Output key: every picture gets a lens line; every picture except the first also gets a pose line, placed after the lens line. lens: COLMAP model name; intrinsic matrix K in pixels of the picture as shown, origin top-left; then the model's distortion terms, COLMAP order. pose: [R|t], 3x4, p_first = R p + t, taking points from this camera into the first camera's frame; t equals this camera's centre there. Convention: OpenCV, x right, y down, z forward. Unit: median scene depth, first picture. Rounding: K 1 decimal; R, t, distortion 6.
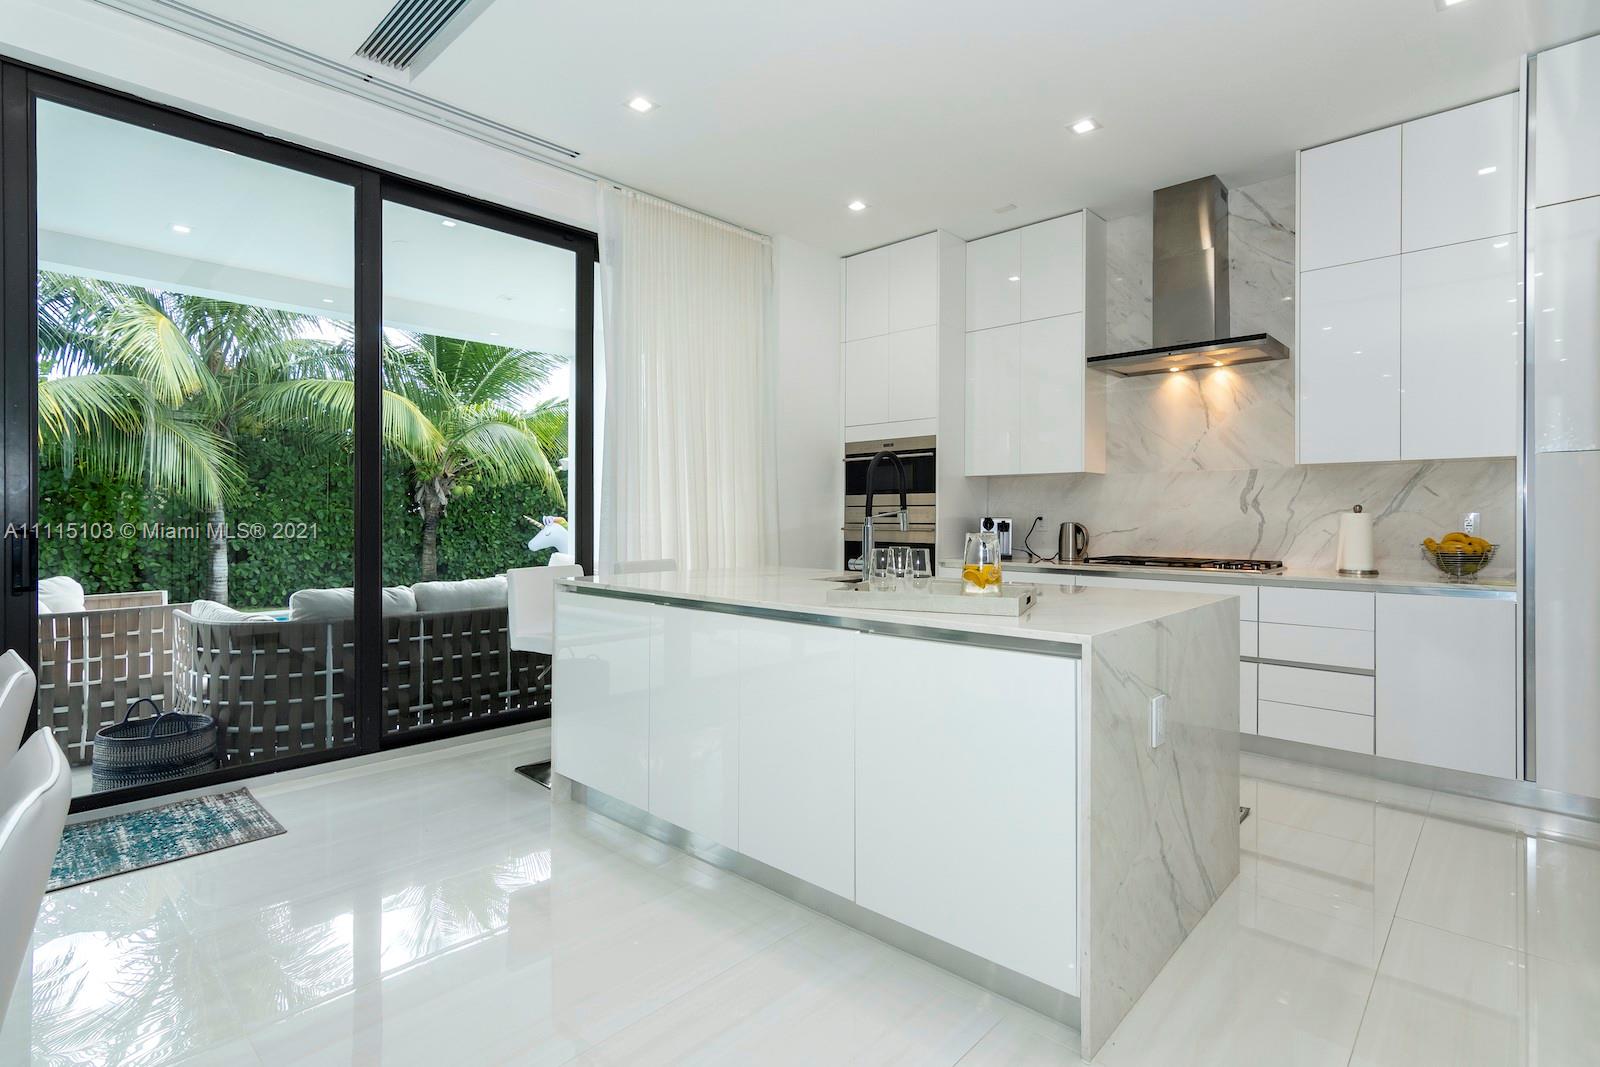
lens RADIAL K [[734.7, 0, 808.8], [0, 734.7, 520.2], [0, 0, 1]] dist [0.002946, 0.000627]
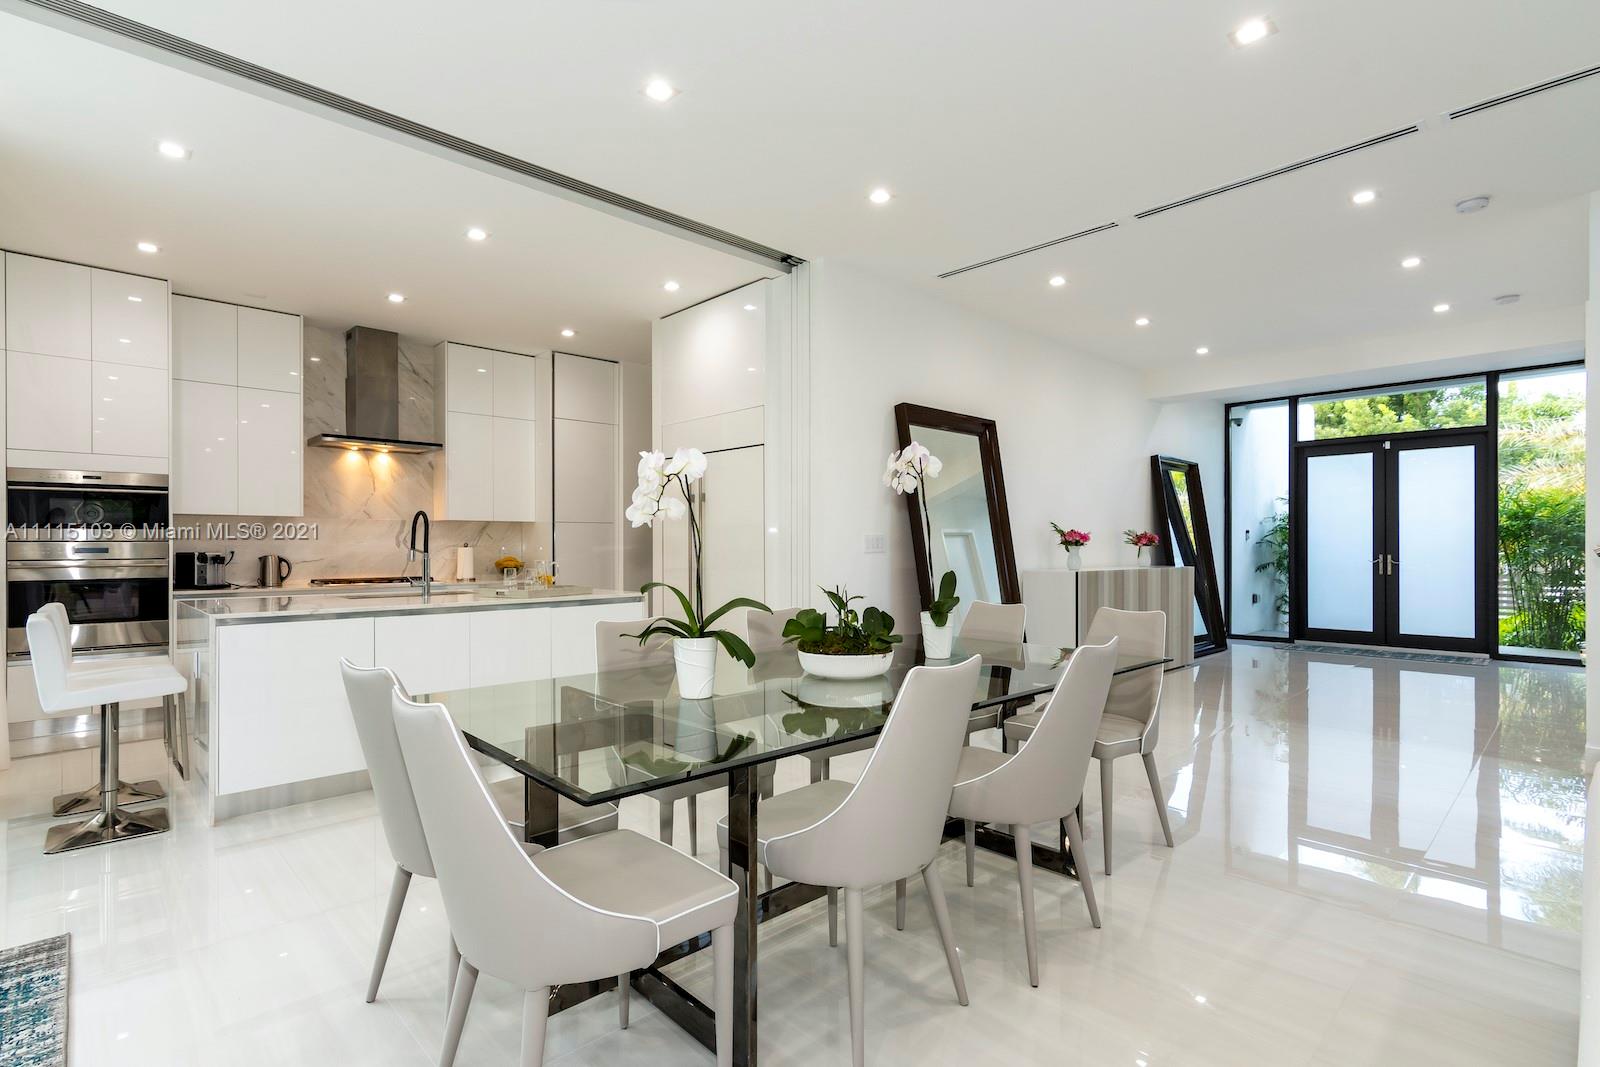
lens RADIAL K [[766.9, 0, 800.0], [0, 766.9, 533.5], [0, 0, 1]] dist [-0.015283, 0.001030]
pose [[0.042646, 0.011235, 0.999027, -0.994748], [0.005852, 0.999917, -0.011495, -0.015386], [-0.999073, 0.006336, 0.042576, 0.061502]]
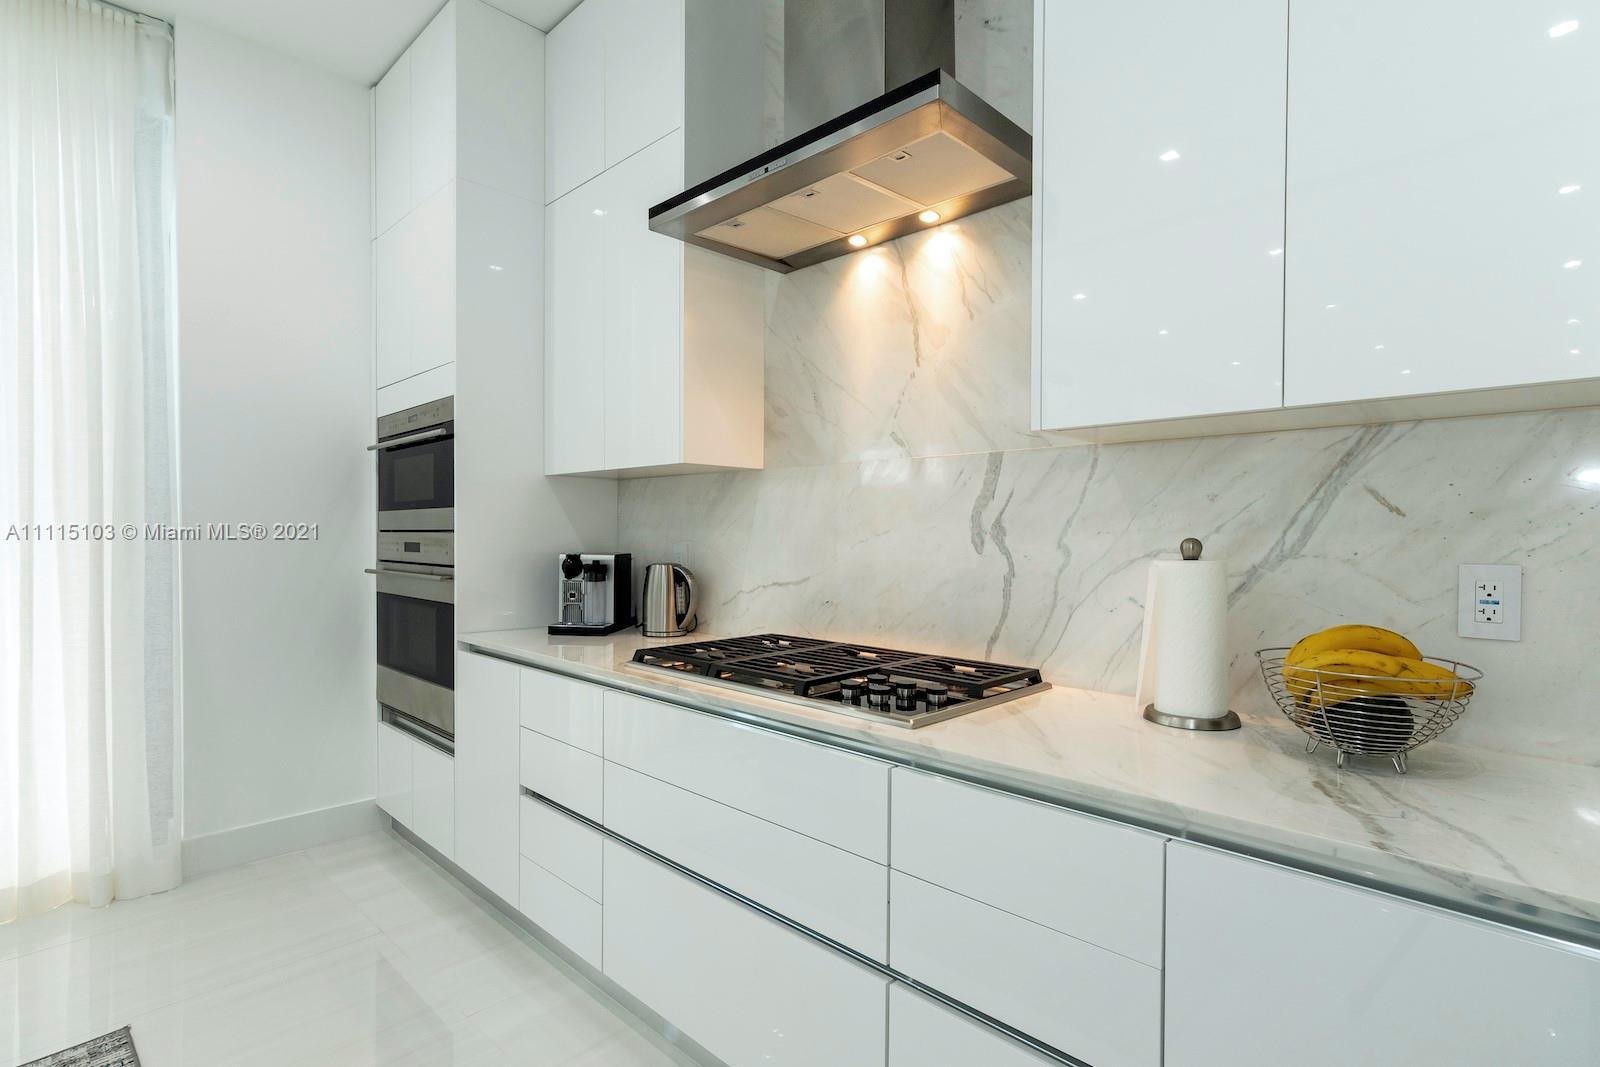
lens RADIAL K [[781.4, 0, 774.8], [0, 781.4, 557.8], [0, 0, 1]] dist [0.008835, 0.000297]
pose [[0.999960, -0.001483, -0.008764, 0.462436], [0.001747, 0.999541, 0.030234, -0.020379], [0.008715, -0.030248, 0.999504, 0.514770]]
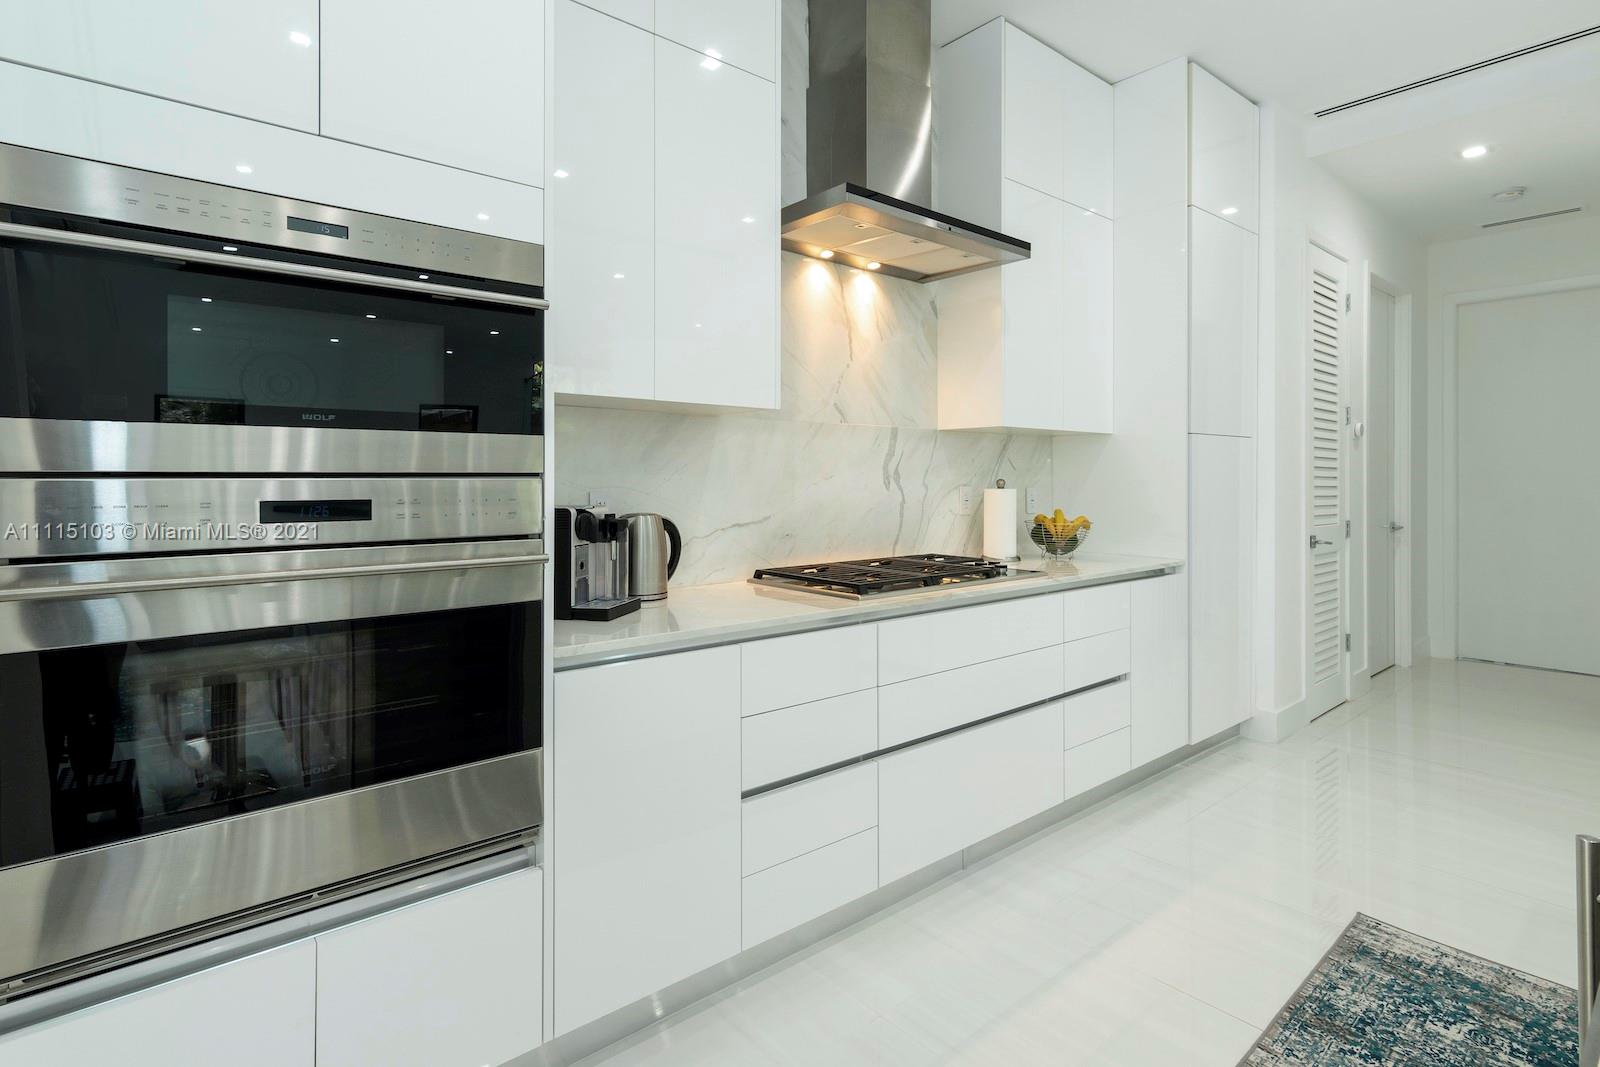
lens RADIAL K [[774.8, 0, 776.5], [0, 774.8, 508.8], [0, 0, 1]] dist [-0.019050, 0.000126]
pose [[0.121127, -0.042014, 0.991748, -0.152936], [0.006795, 0.999116, 0.041496, -0.021931], [-0.992614, 0.001713, 0.121305, 0.991647]]
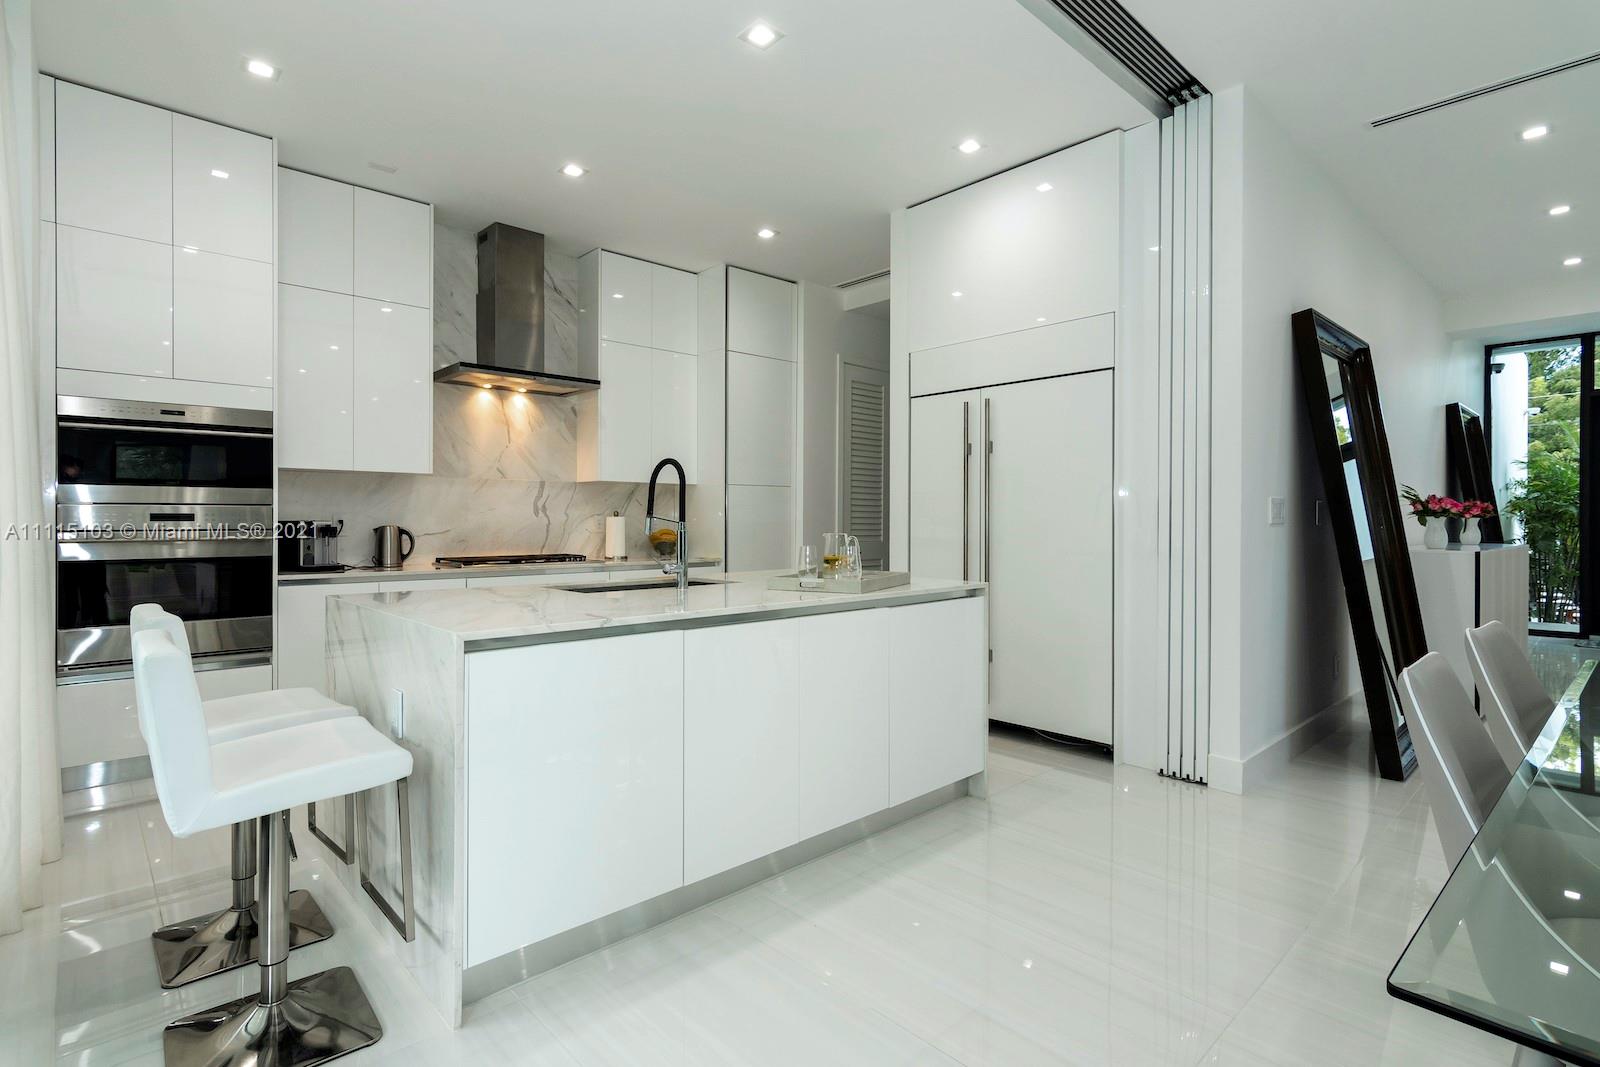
lens RADIAL K [[774.8, 0, 776.5], [0, 774.8, 508.8], [0, 0, 1]] dist [-0.019050, 0.000126]
pose [[0.074389, 0.009367, 0.997185, -0.646527], [0.002281, 0.999952, -0.009563, -0.008704], [-0.997227, 0.002986, 0.074364, 0.493779]]
